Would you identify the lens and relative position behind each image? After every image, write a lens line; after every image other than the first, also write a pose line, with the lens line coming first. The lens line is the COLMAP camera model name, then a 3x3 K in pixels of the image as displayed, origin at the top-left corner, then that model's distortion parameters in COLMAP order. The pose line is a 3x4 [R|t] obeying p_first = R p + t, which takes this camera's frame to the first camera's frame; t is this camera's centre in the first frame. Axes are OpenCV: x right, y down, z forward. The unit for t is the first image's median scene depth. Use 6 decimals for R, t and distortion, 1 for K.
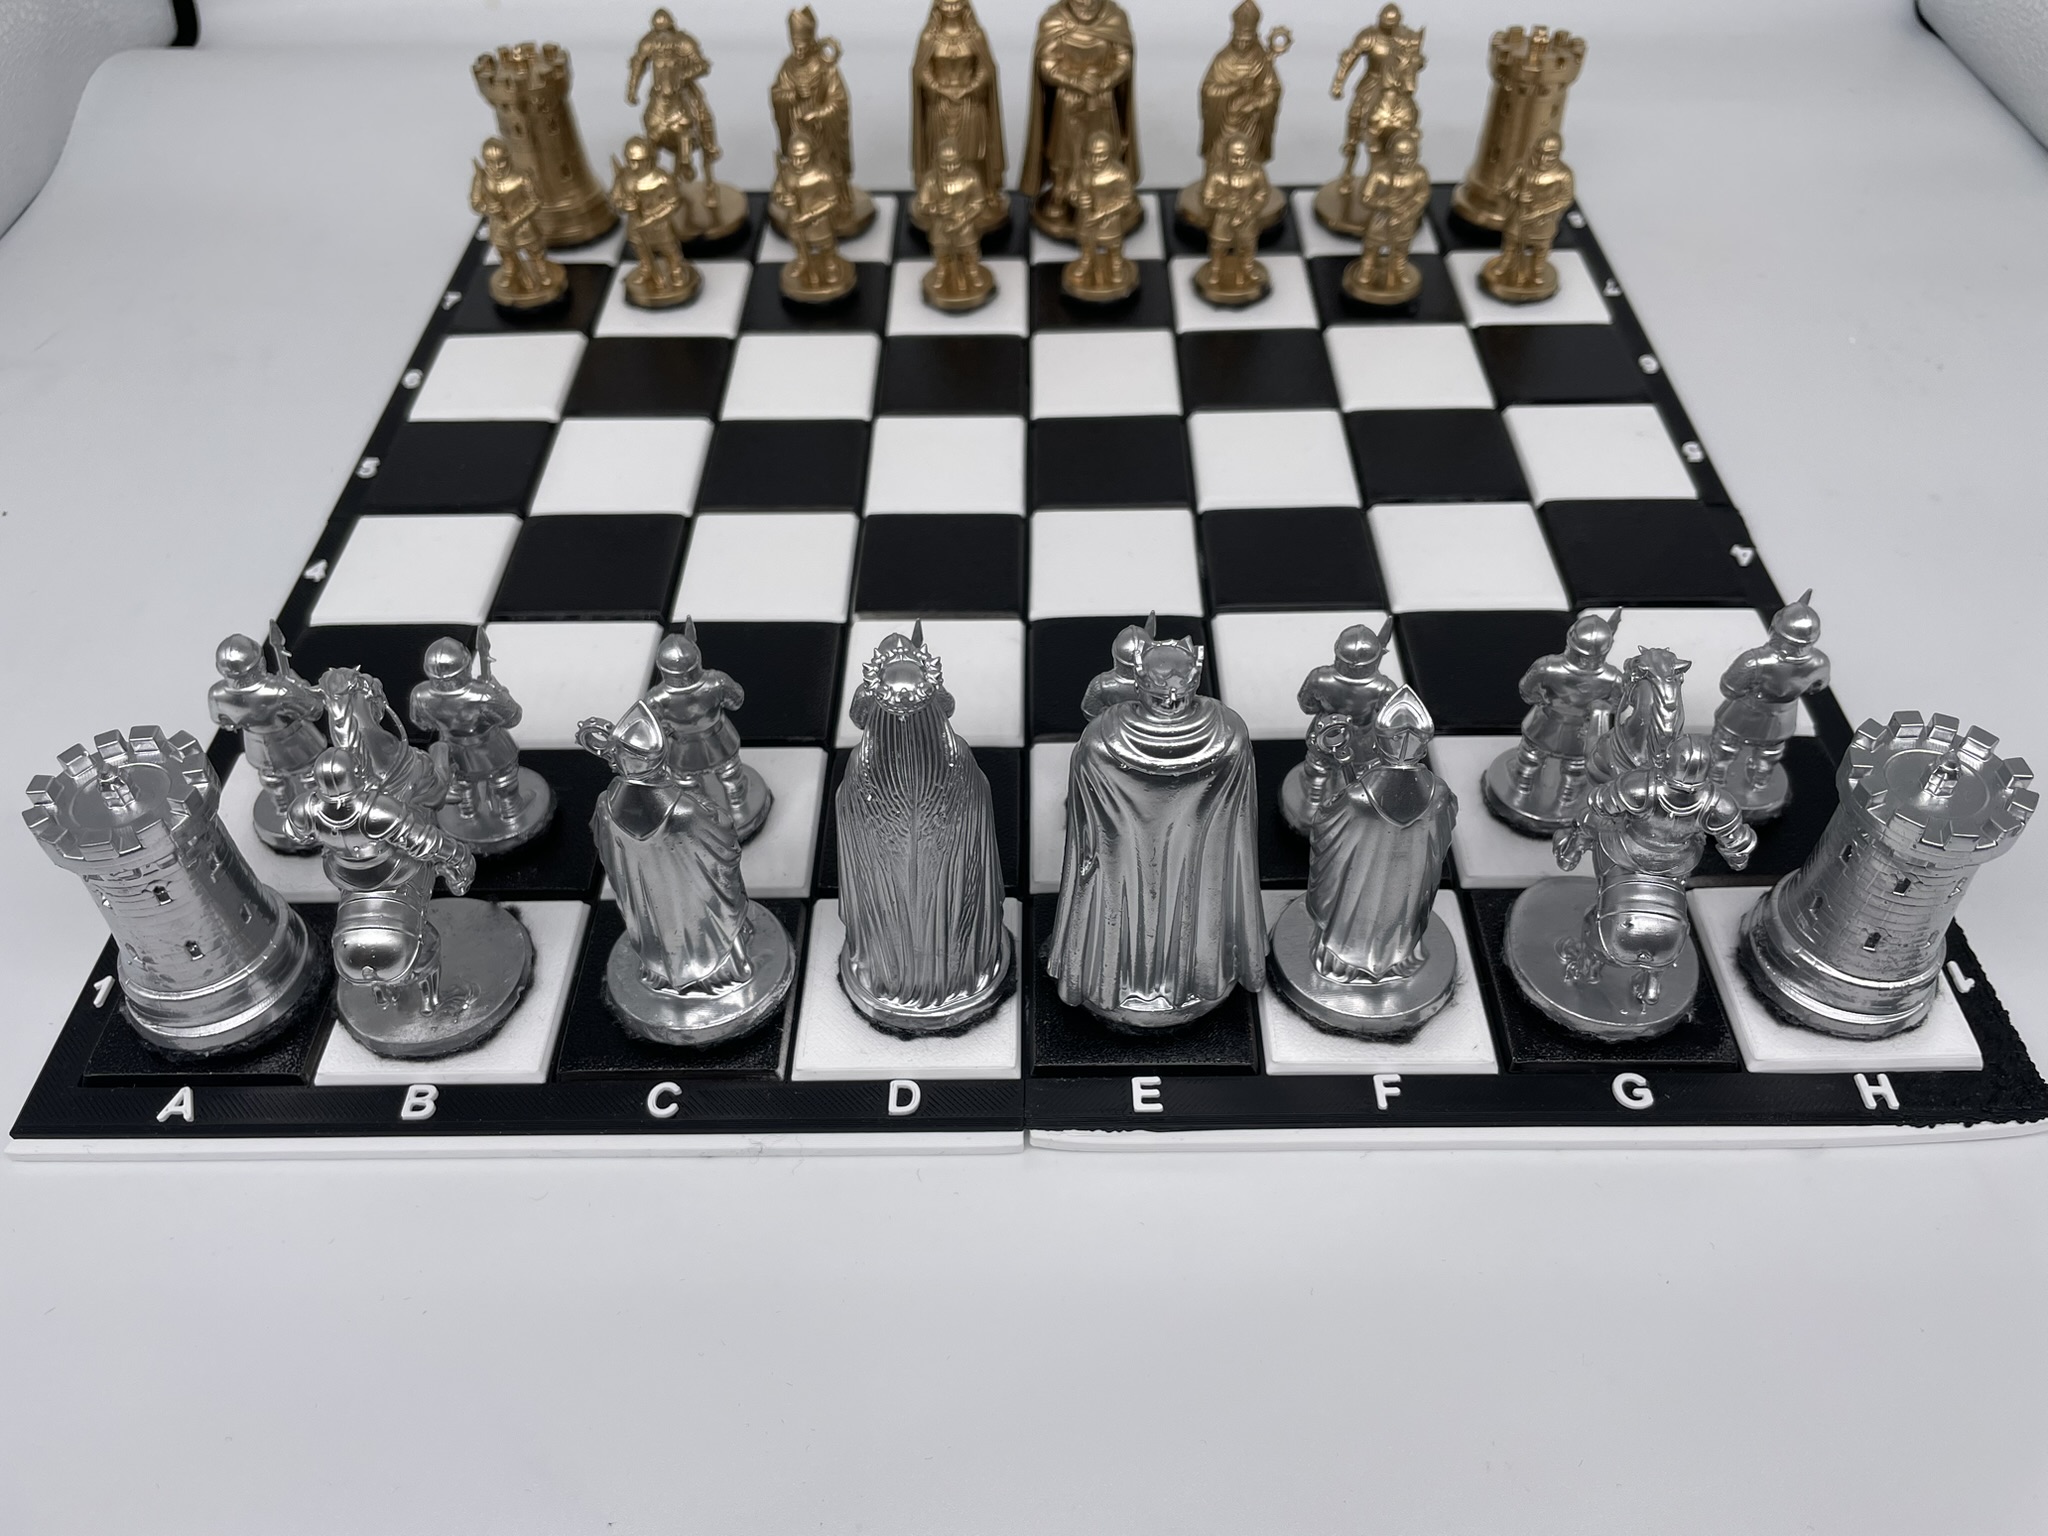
lens RADIAL K [[1584.9, 0, 1029.8], [0, 1584.9, 751.2], [0, 0, 1]] dist [0.065062, -0.097692]
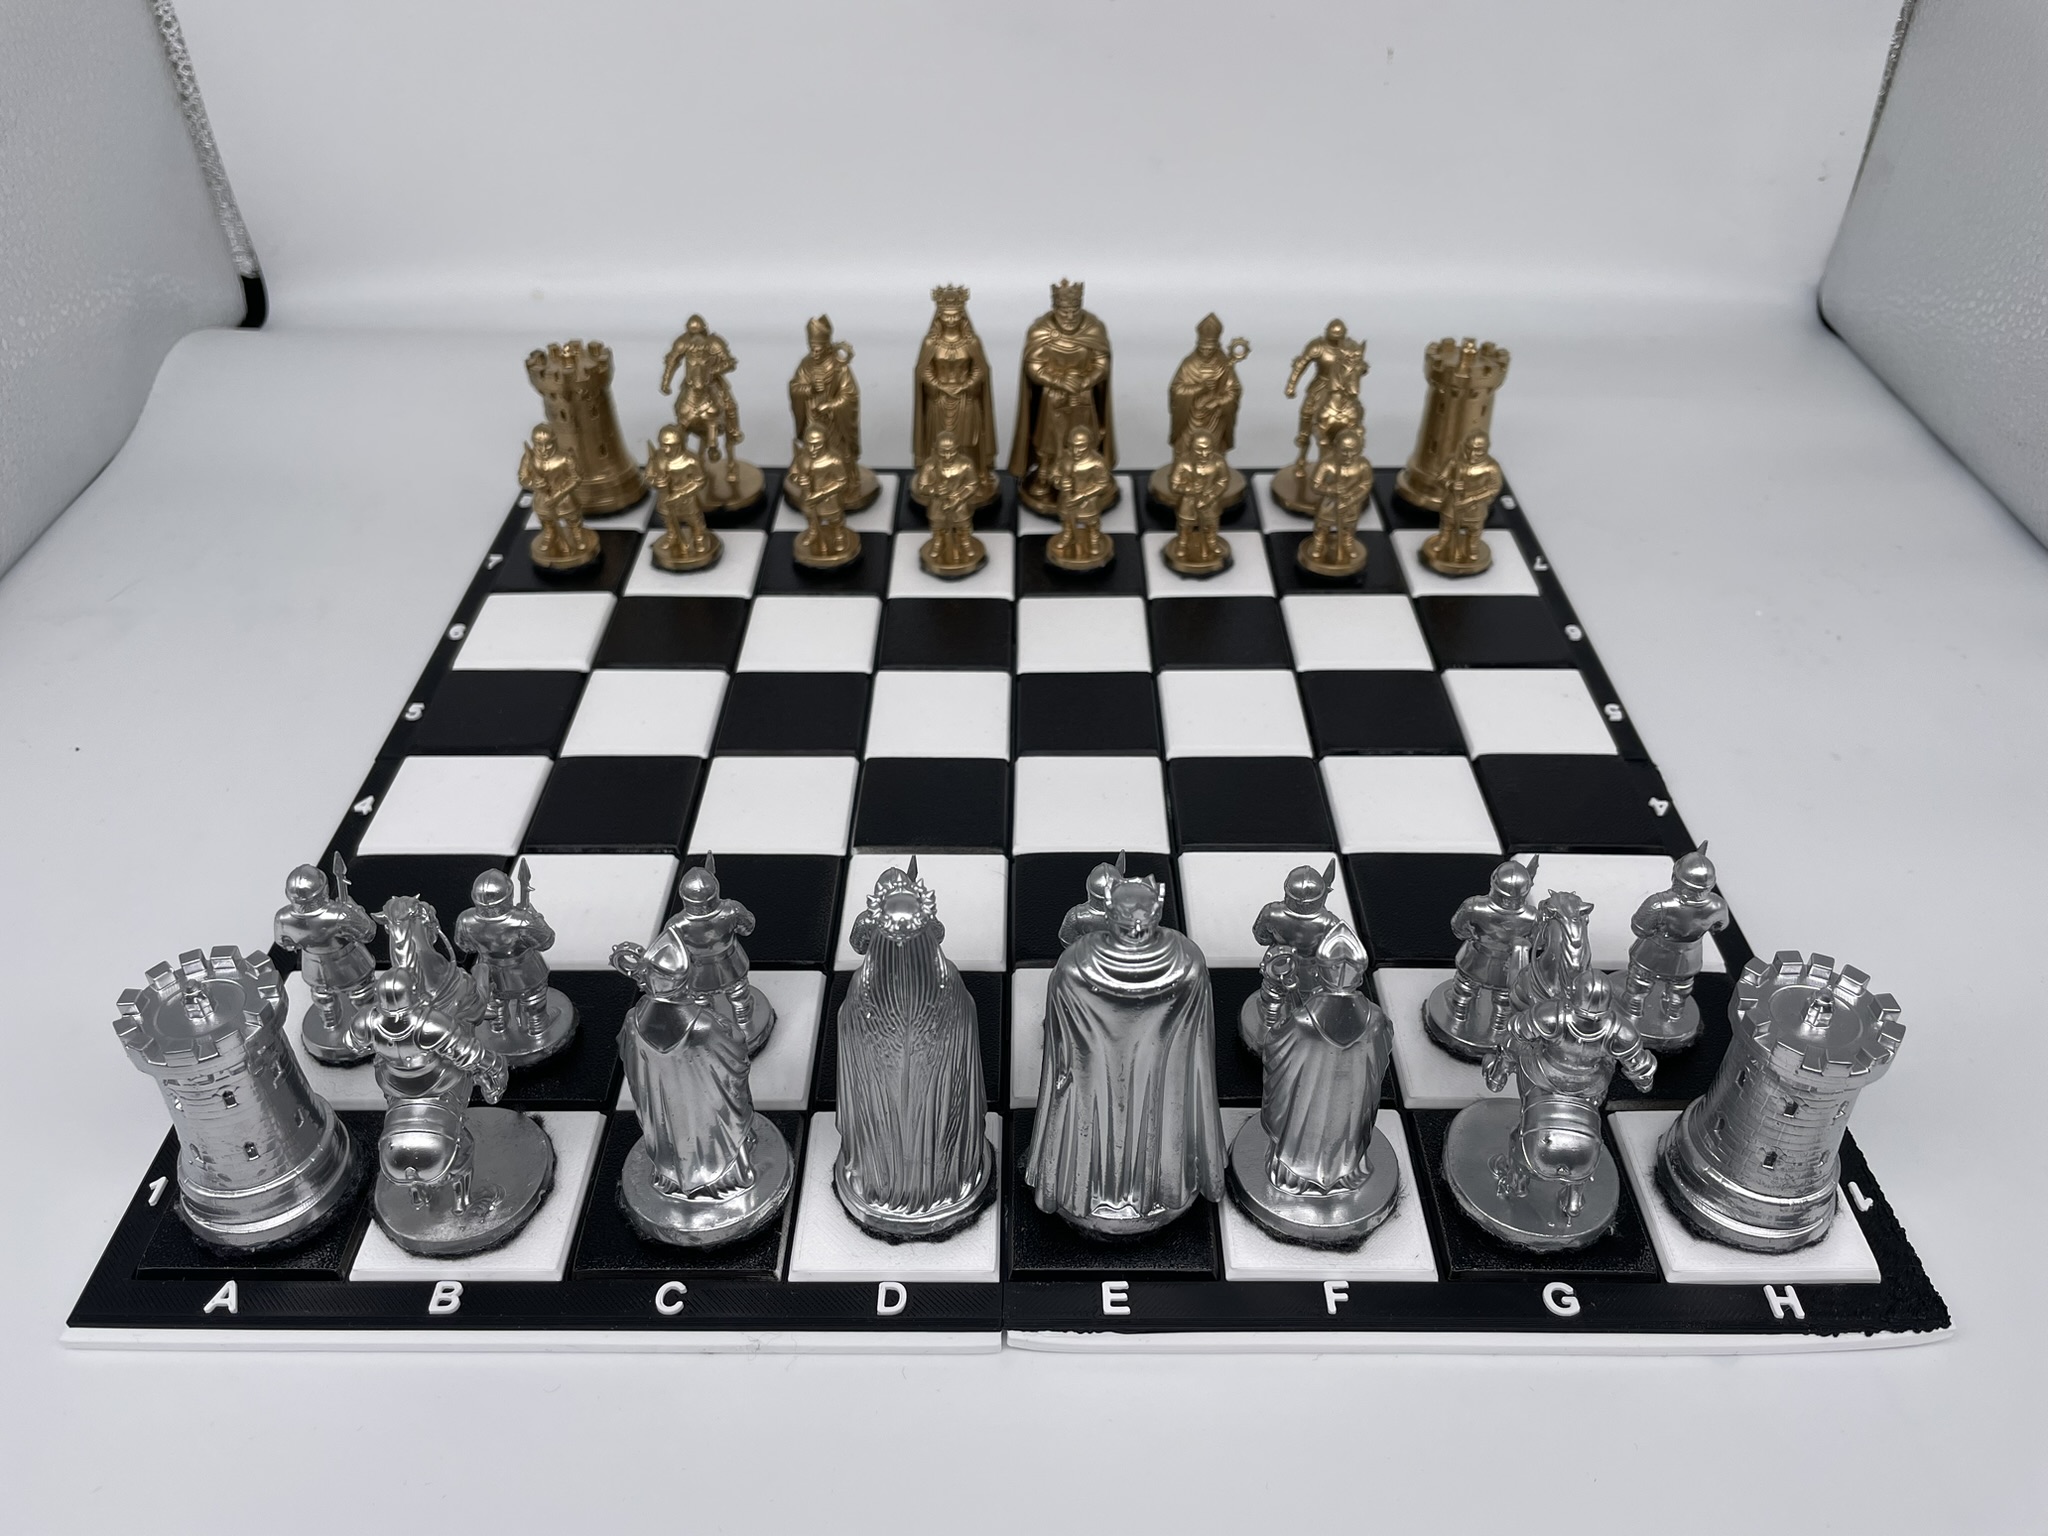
lens RADIAL K [[1584.9, 0, 1019.4], [0, 1584.9, 751.8], [0, 0, 1]] dist [0.065062, -0.097692]
pose [[0.999923, 0.012047, 0.003113, 0.000054], [-0.011480, 0.989713, -0.142603, 0.002226], [-0.004799, 0.142556, 0.989775, -0.091767]]
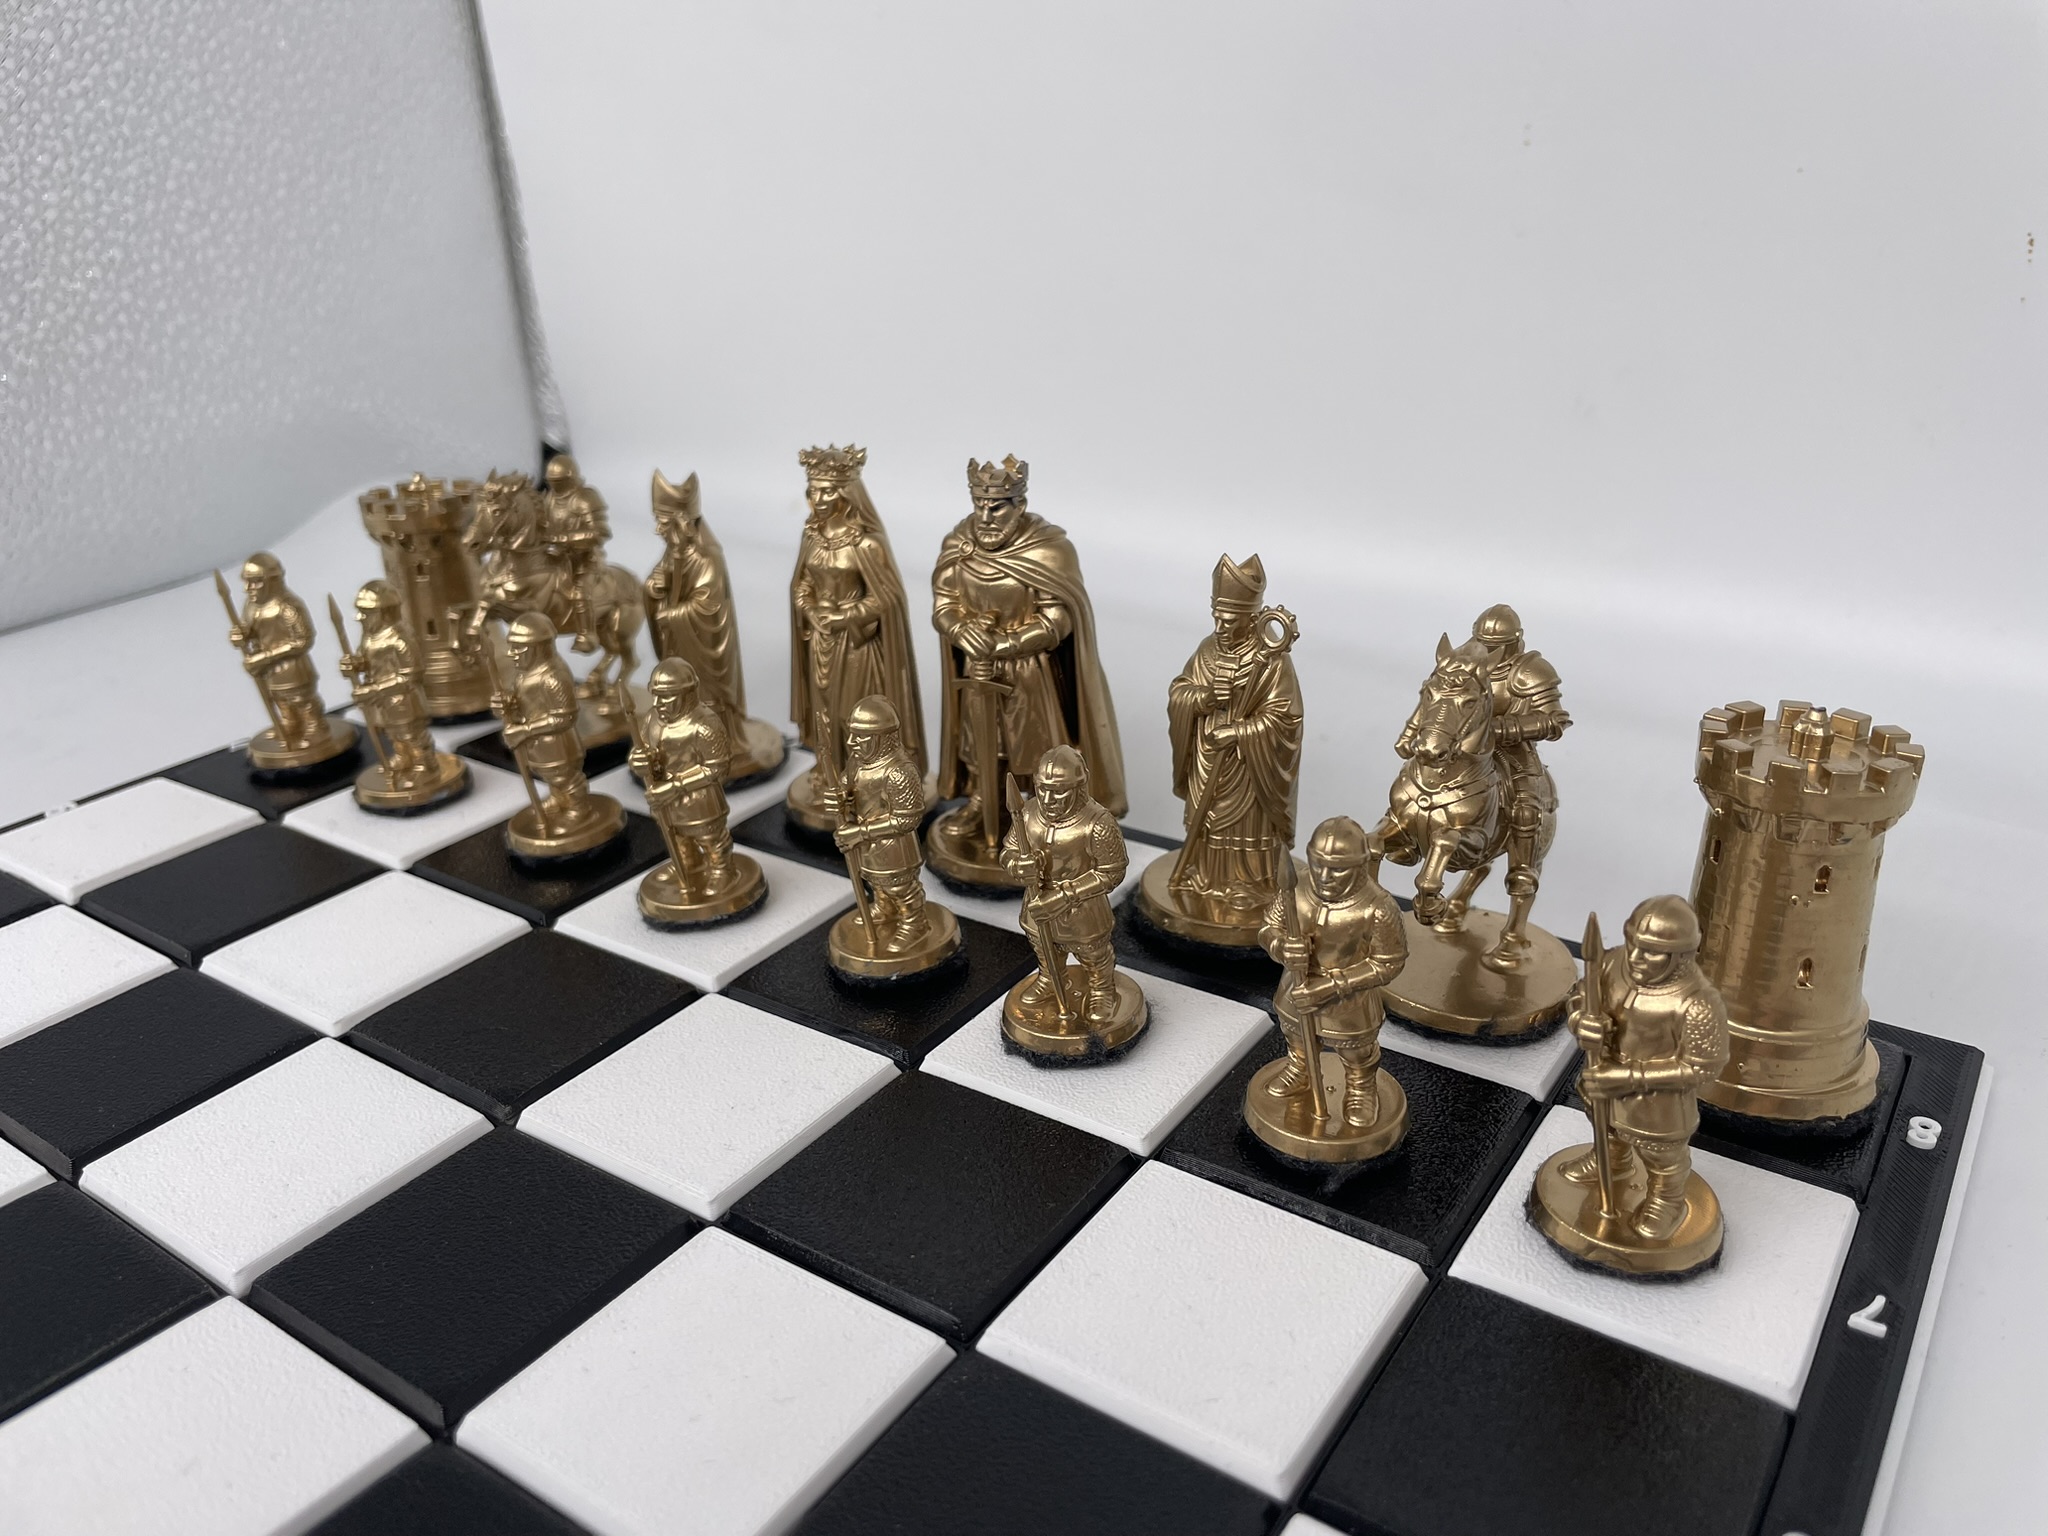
lens RADIAL K [[1584.9, 0, 1038.3], [0, 1584.9, 754.8], [0, 0, 1]] dist [0.065062, -0.097692]
pose [[0.823898, 0.211878, -0.525642, 0.446618], [-0.390753, 0.884157, -0.256081, -0.274669], [0.410492, 0.416381, 0.811248, 0.634080]]
